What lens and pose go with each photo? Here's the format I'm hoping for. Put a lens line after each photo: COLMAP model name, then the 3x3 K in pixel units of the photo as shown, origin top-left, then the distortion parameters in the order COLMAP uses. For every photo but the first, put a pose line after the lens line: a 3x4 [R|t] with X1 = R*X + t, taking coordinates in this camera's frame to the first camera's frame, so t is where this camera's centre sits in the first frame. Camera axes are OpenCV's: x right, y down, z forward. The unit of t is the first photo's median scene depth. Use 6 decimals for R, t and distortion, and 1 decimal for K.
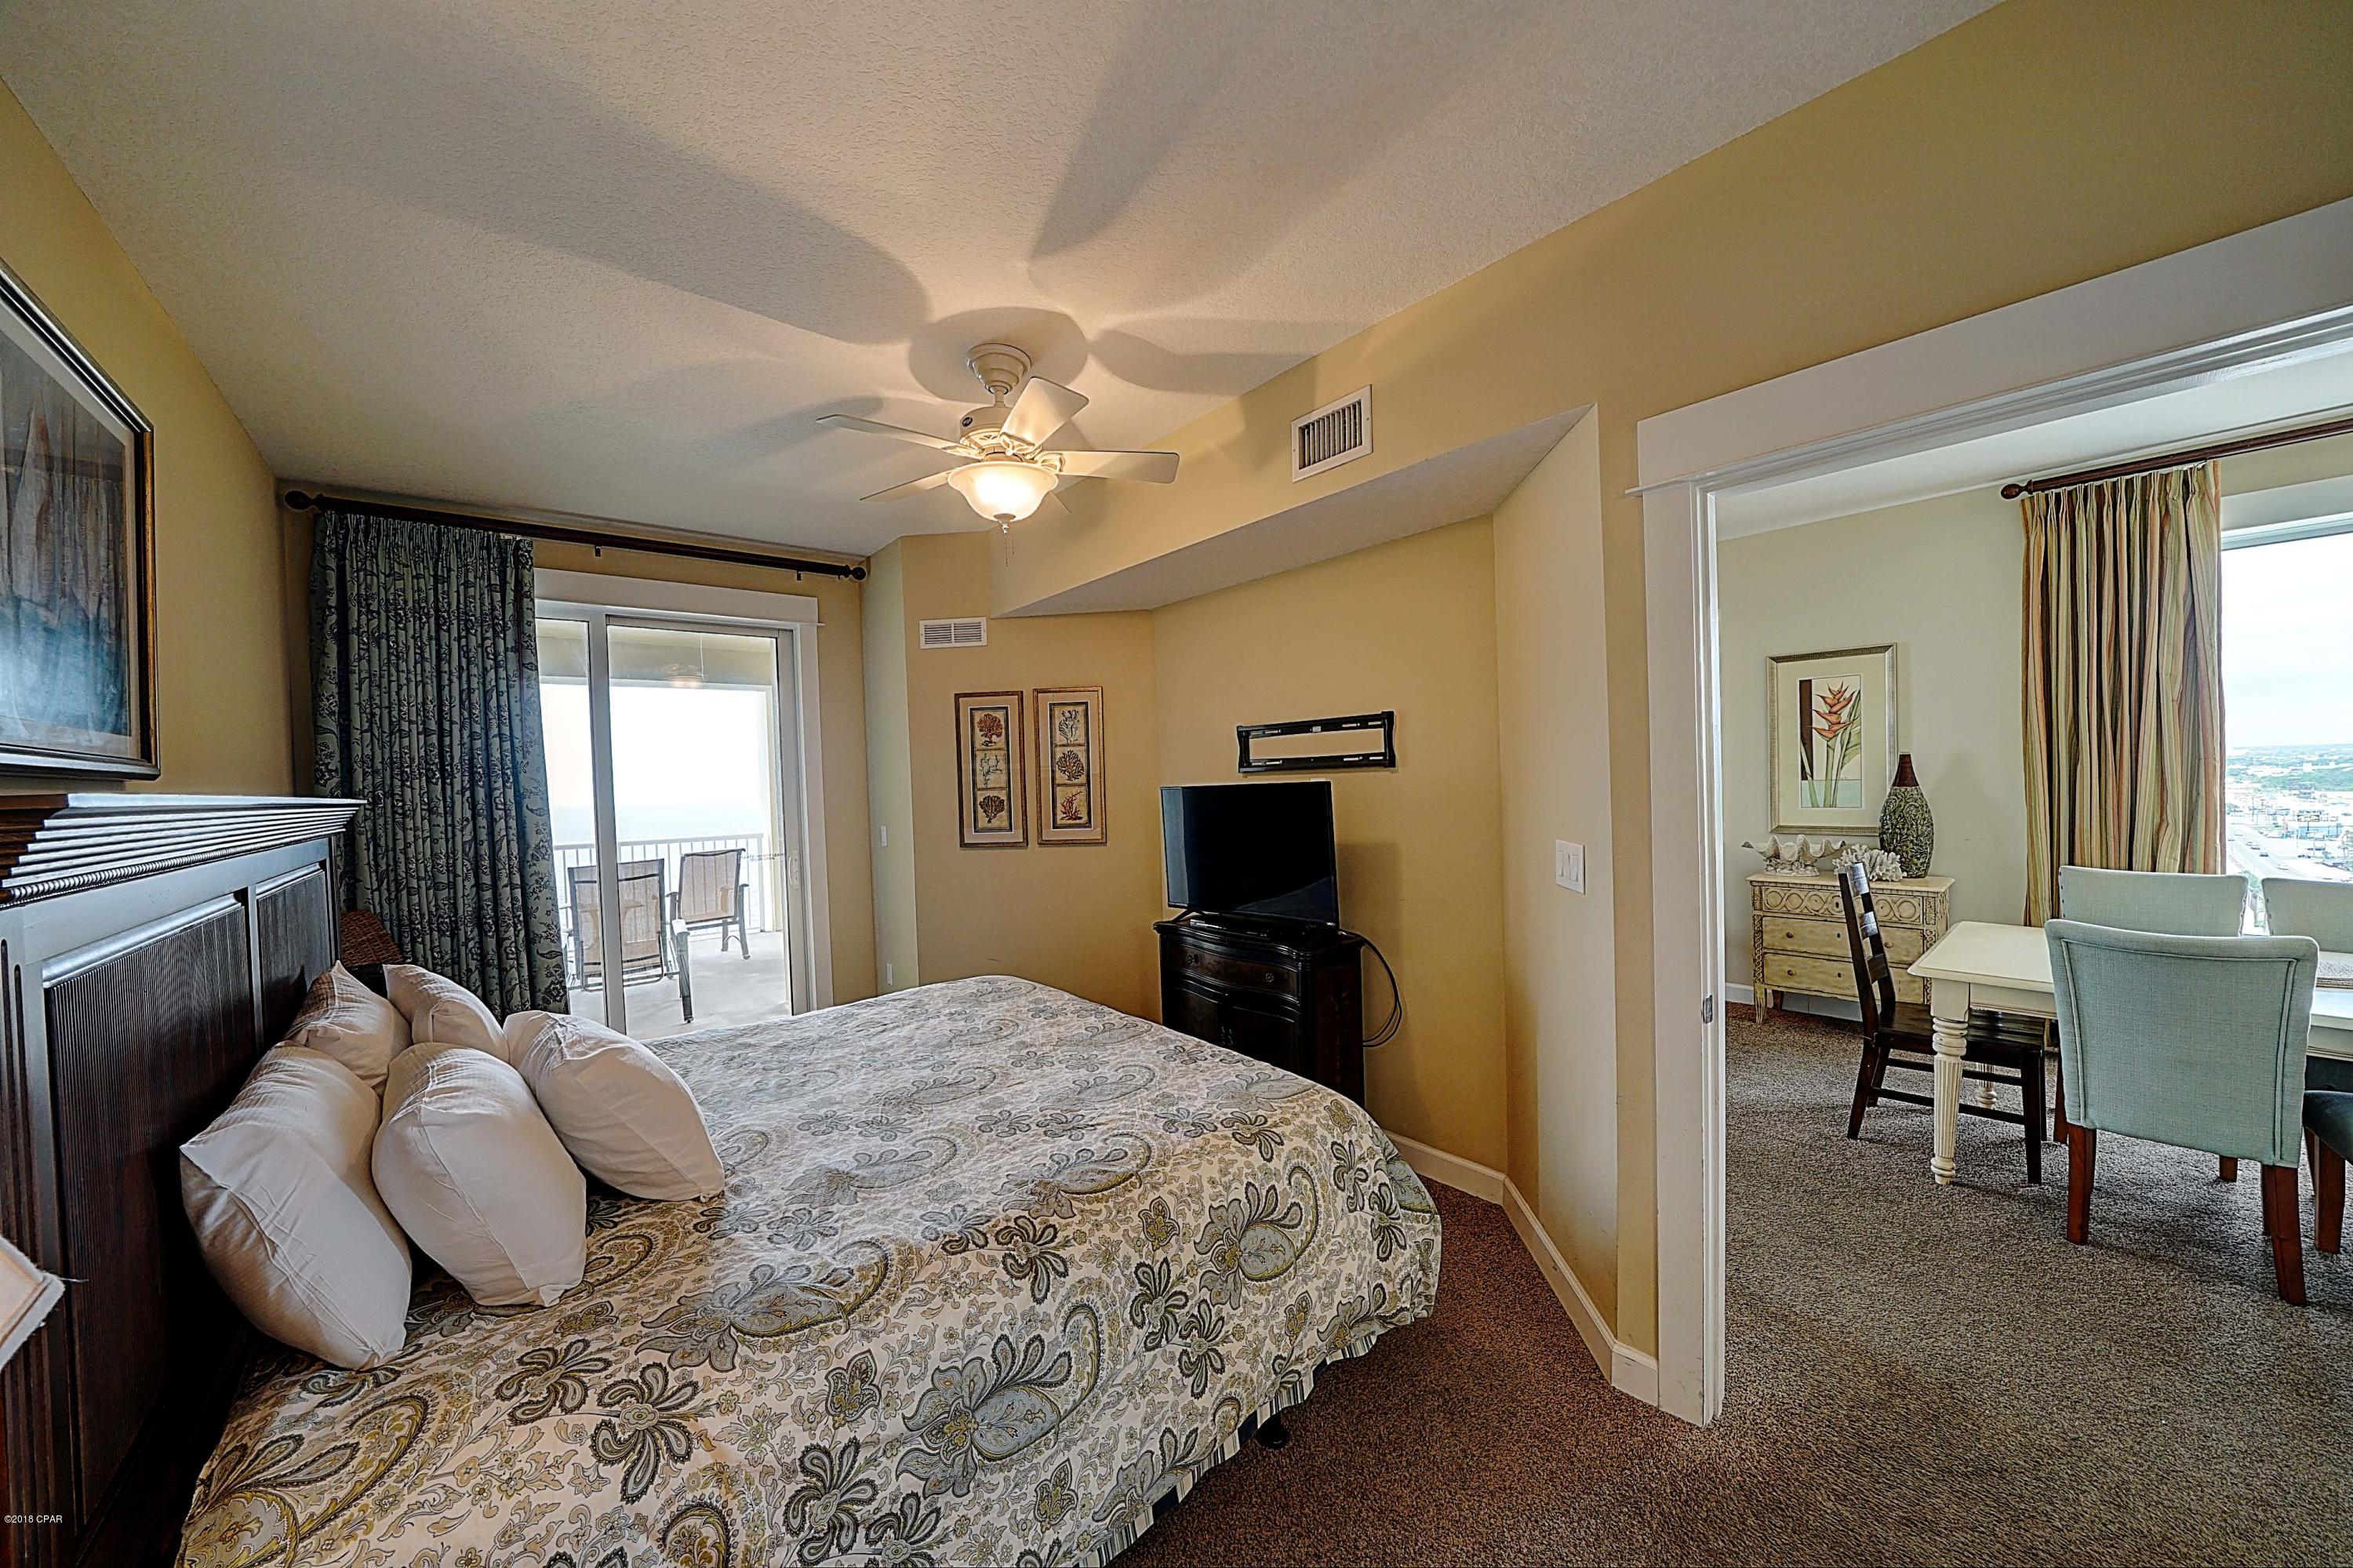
lens RADIAL K [[816.2, 0, 1179.5], [0, 816.2, 792.7], [0, 0, 1]] dist [-0.021624, 0.002162]
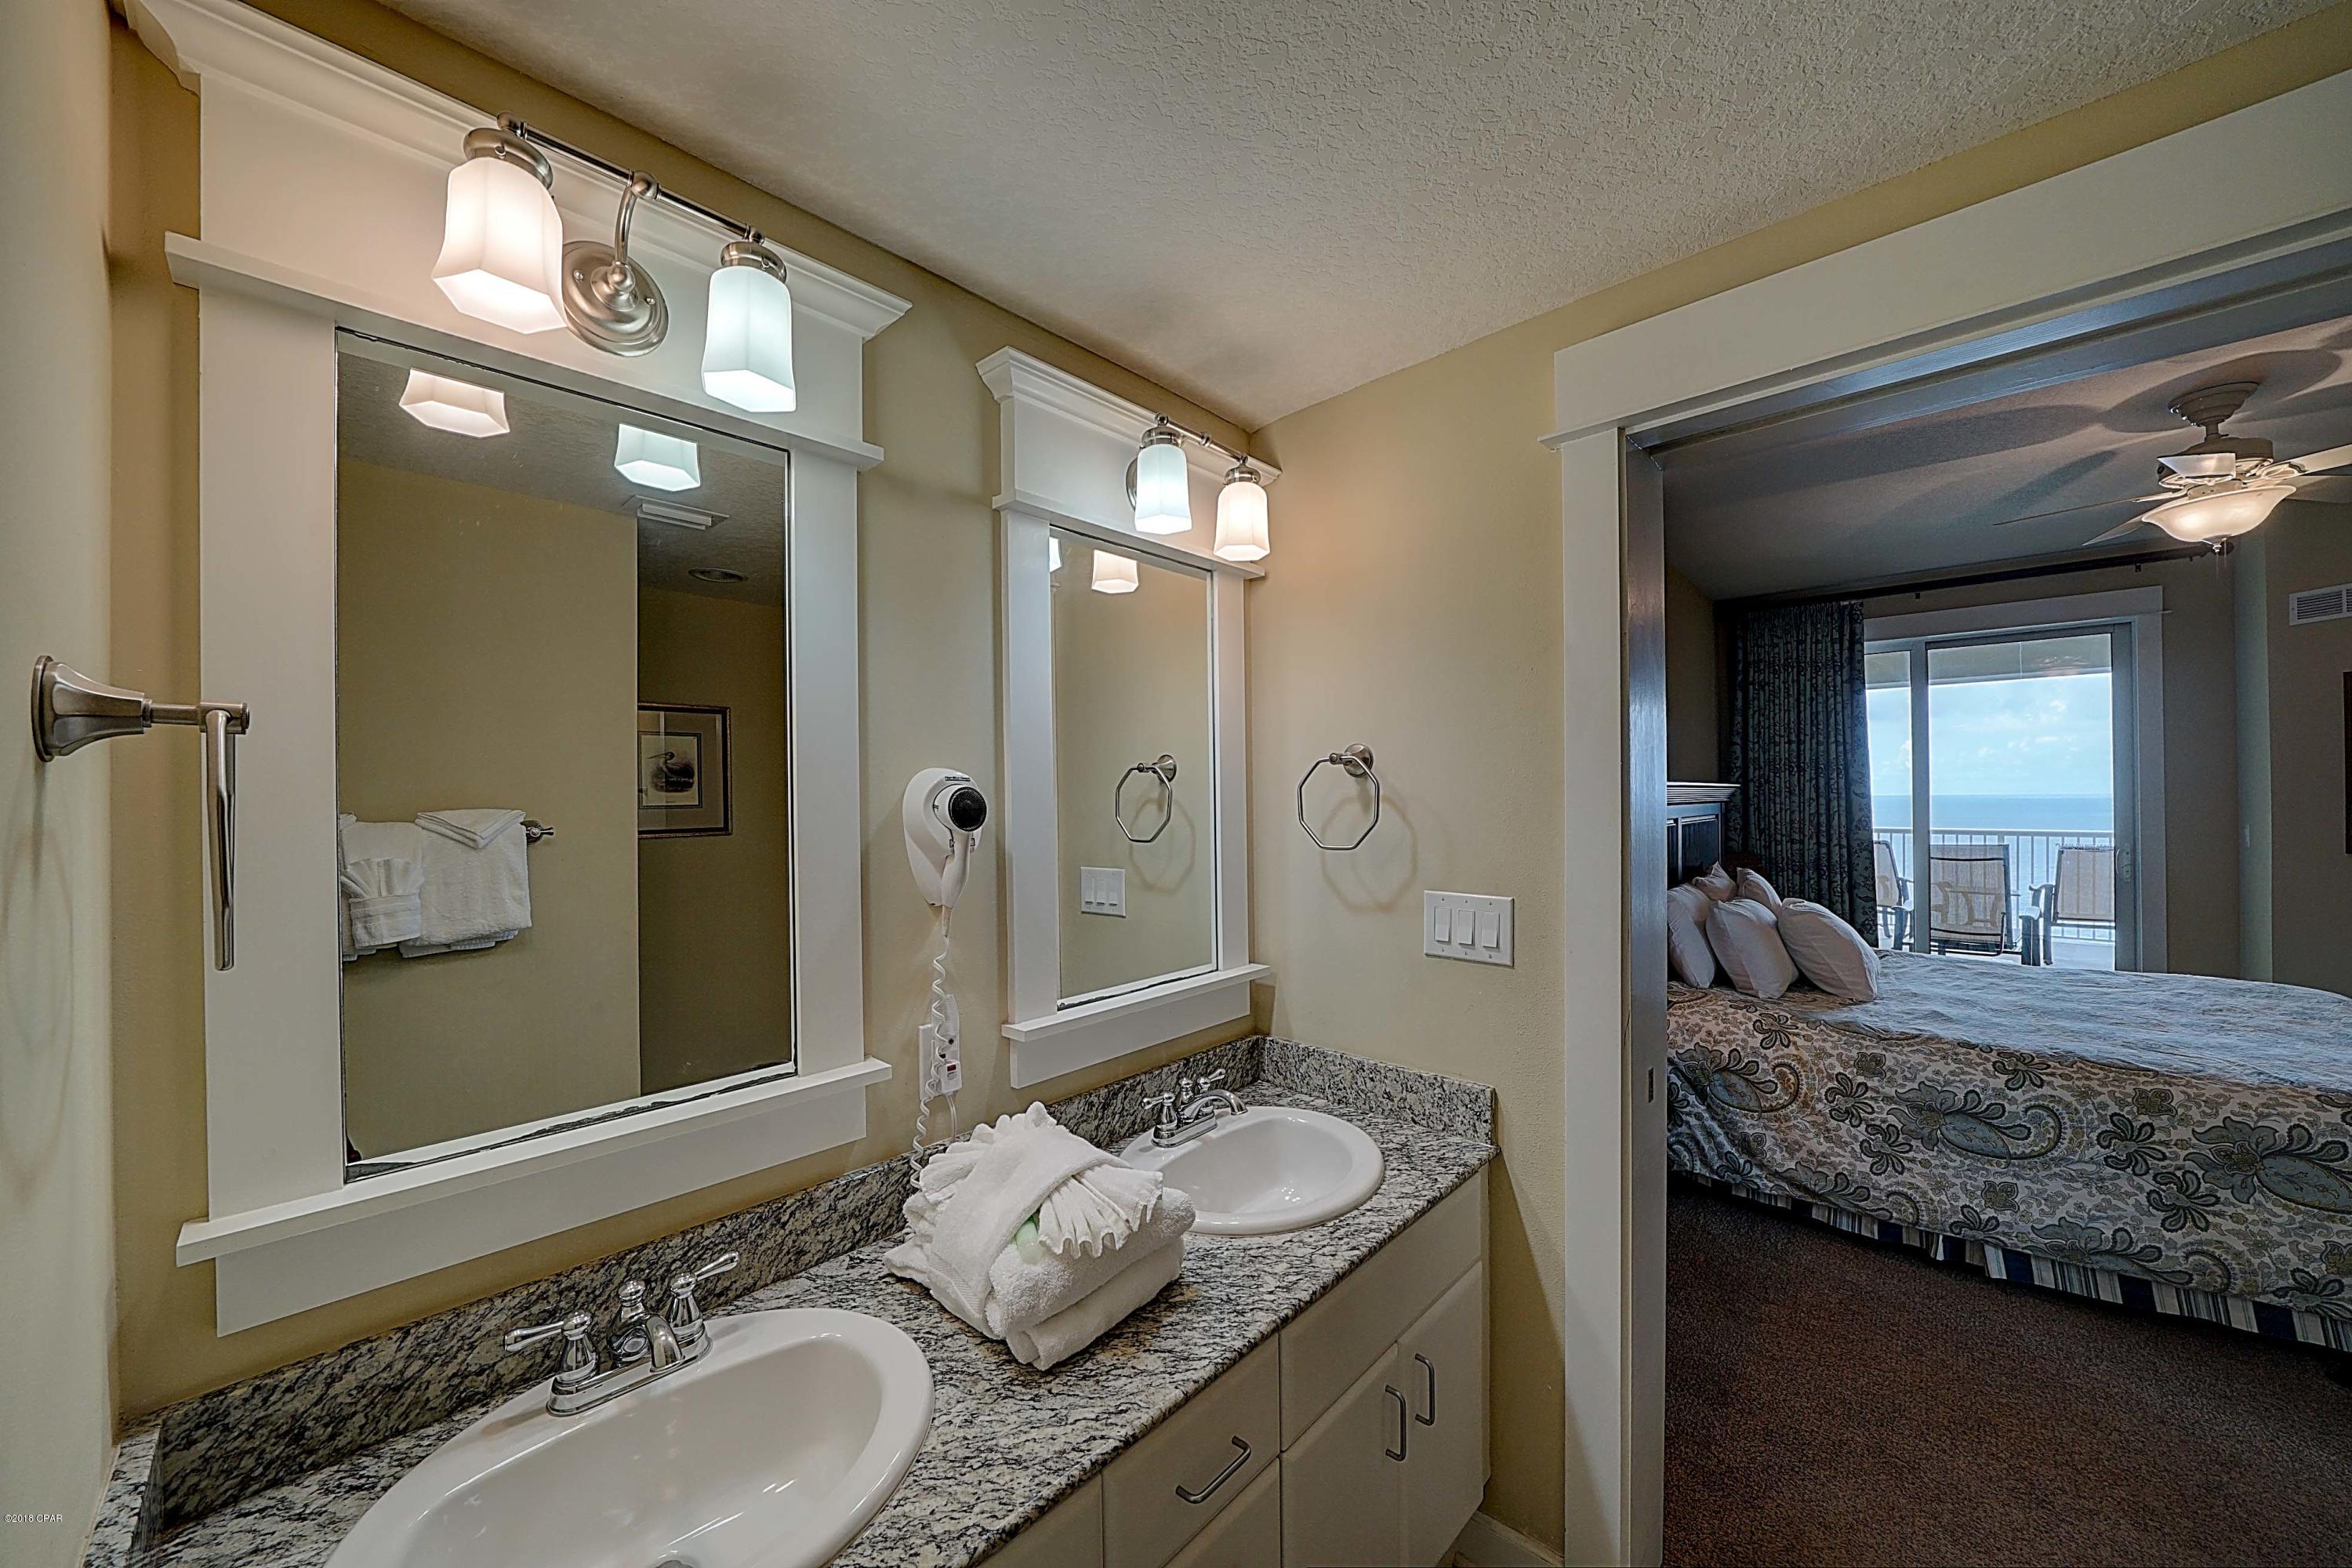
lens RADIAL K [[848.6, 0, 1171.9], [0, 848.6, 794.3], [0, 0, 1]] dist [-0.010264, 0.001576]
pose [[0.119561, 0.029398, -0.992391, 0.586382], [-0.013074, 0.999521, 0.028034, -0.004296], [0.992741, 0.009622, 0.119888, -0.415191]]
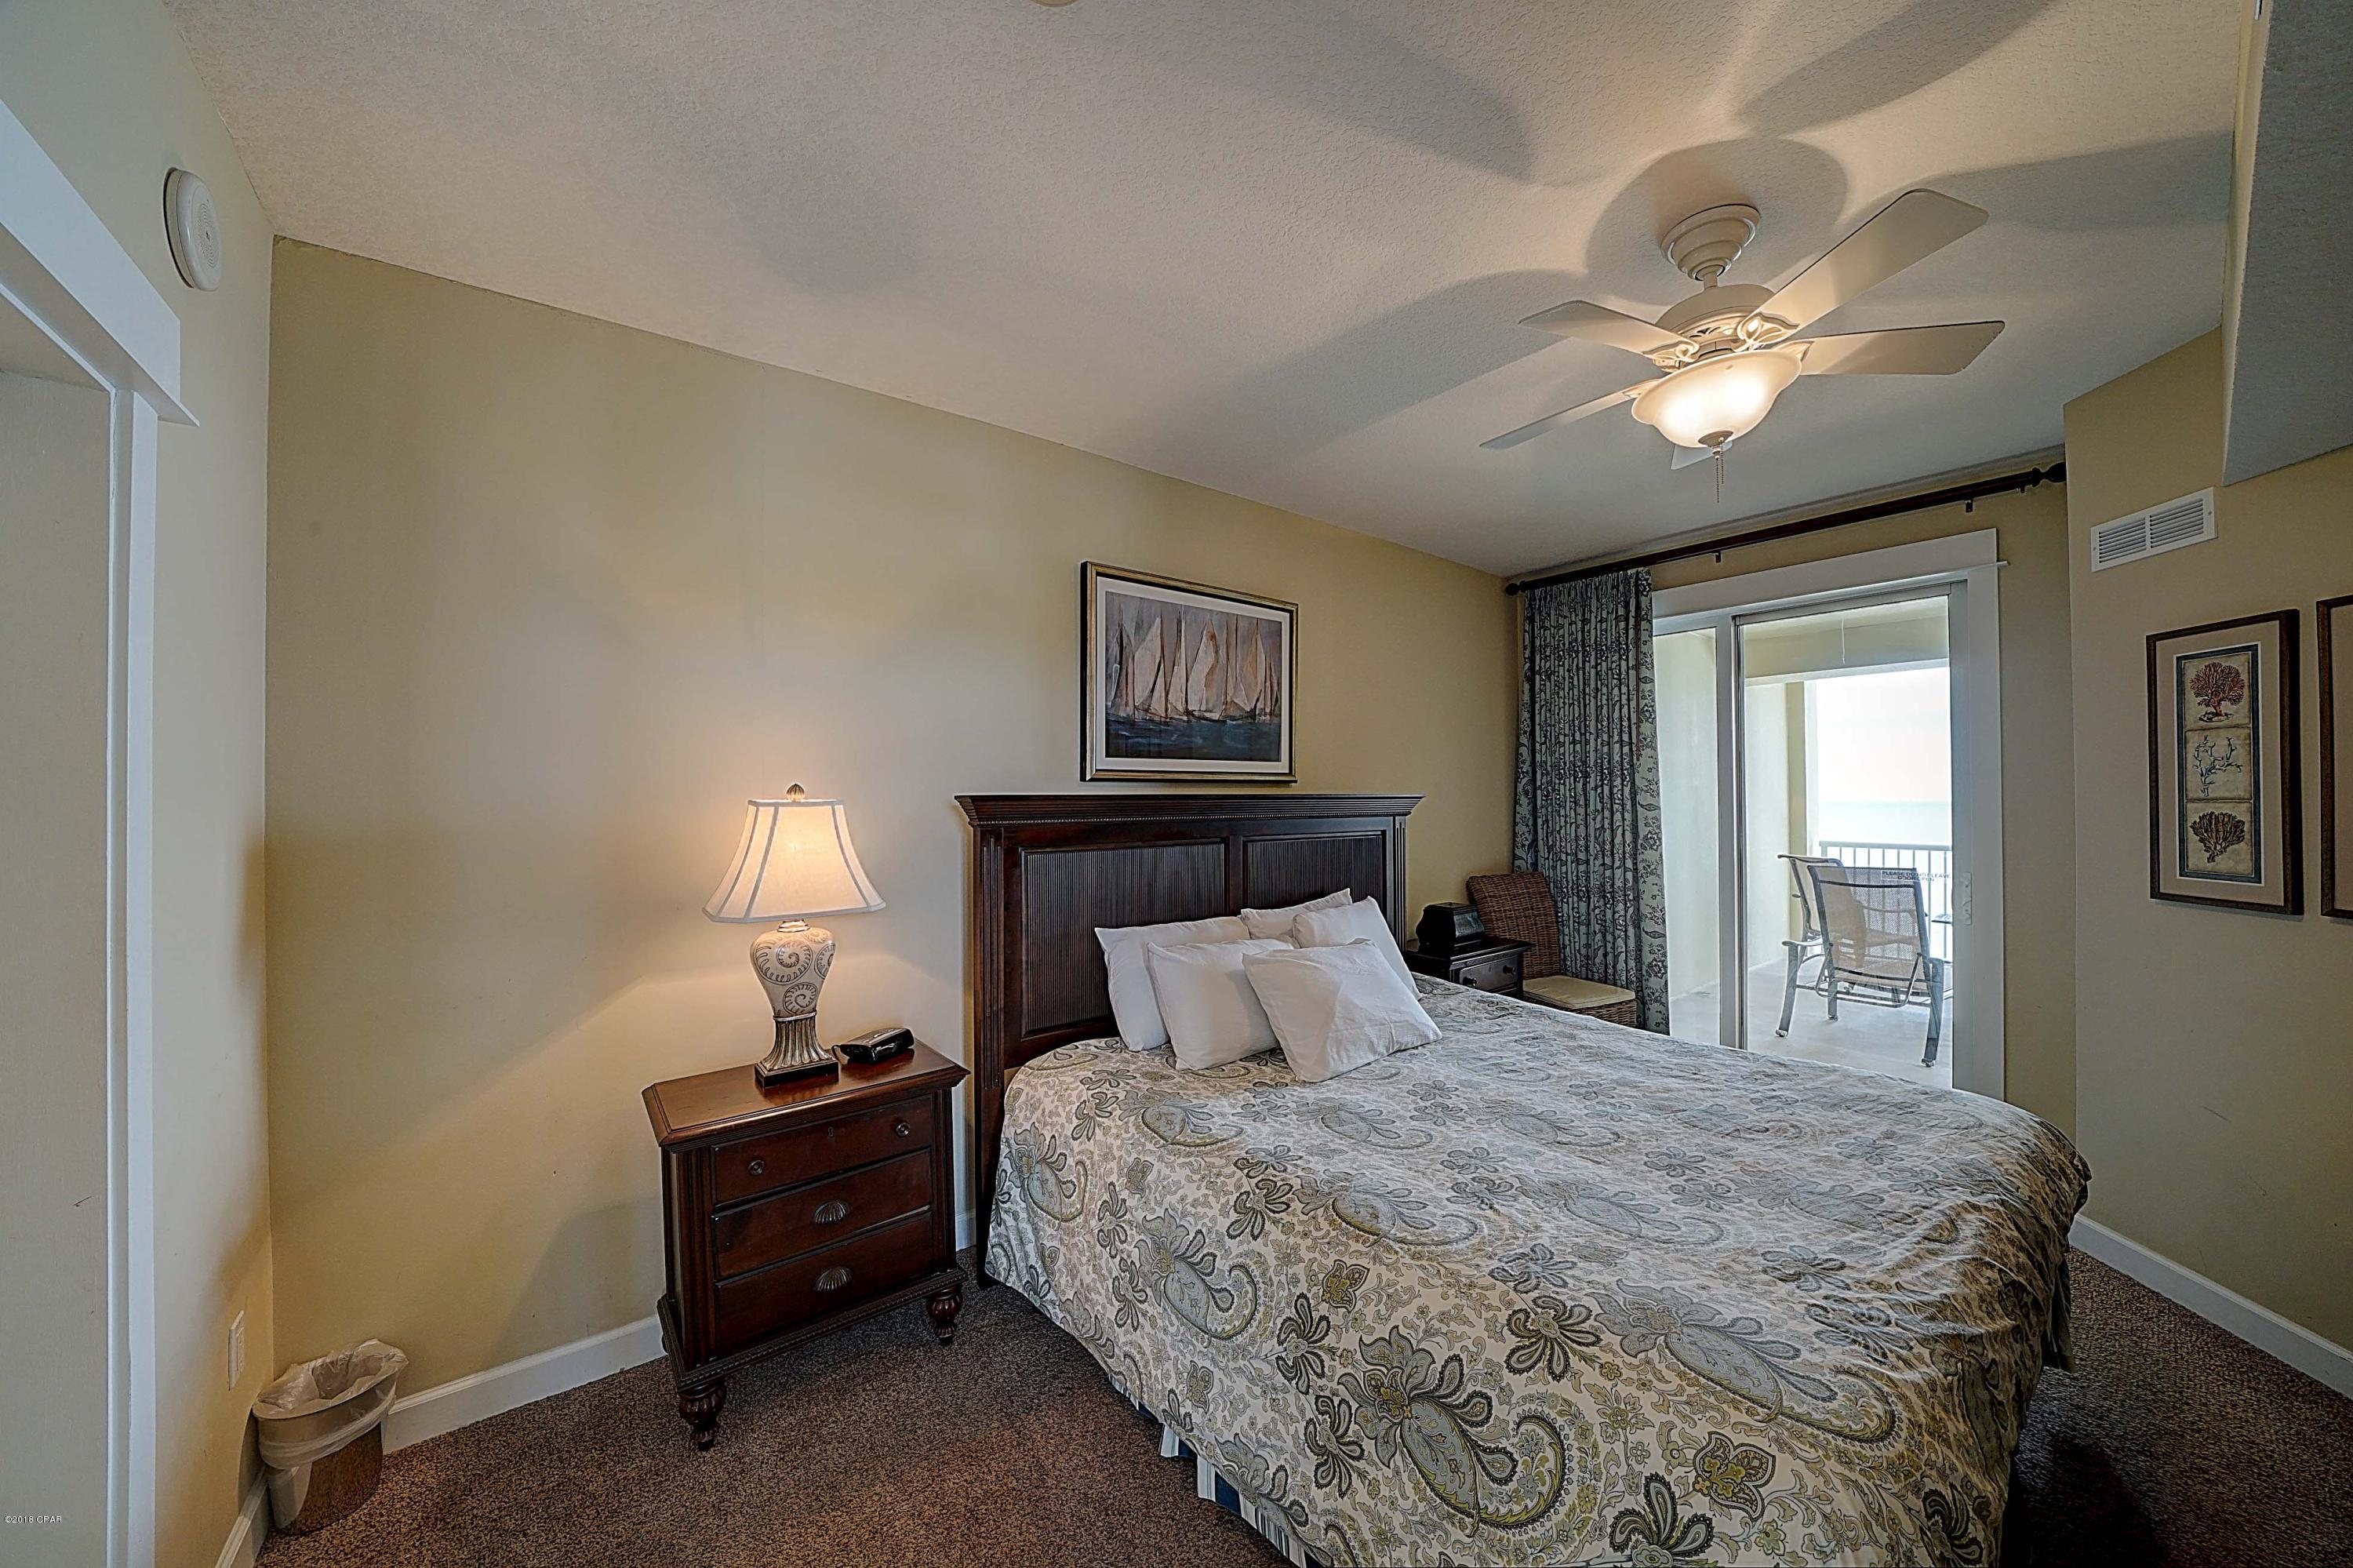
lens RADIAL K [[816.2, 0, 1151.9], [0, 816.2, 792.4], [0, 0, 1]] dist [-0.021624, 0.002162]
pose [[-0.058863, 0.024153, -0.997974, 0.442227], [-0.008243, 0.999661, 0.024680, -0.022104], [0.998232, 0.009679, -0.058644, 0.417226]]
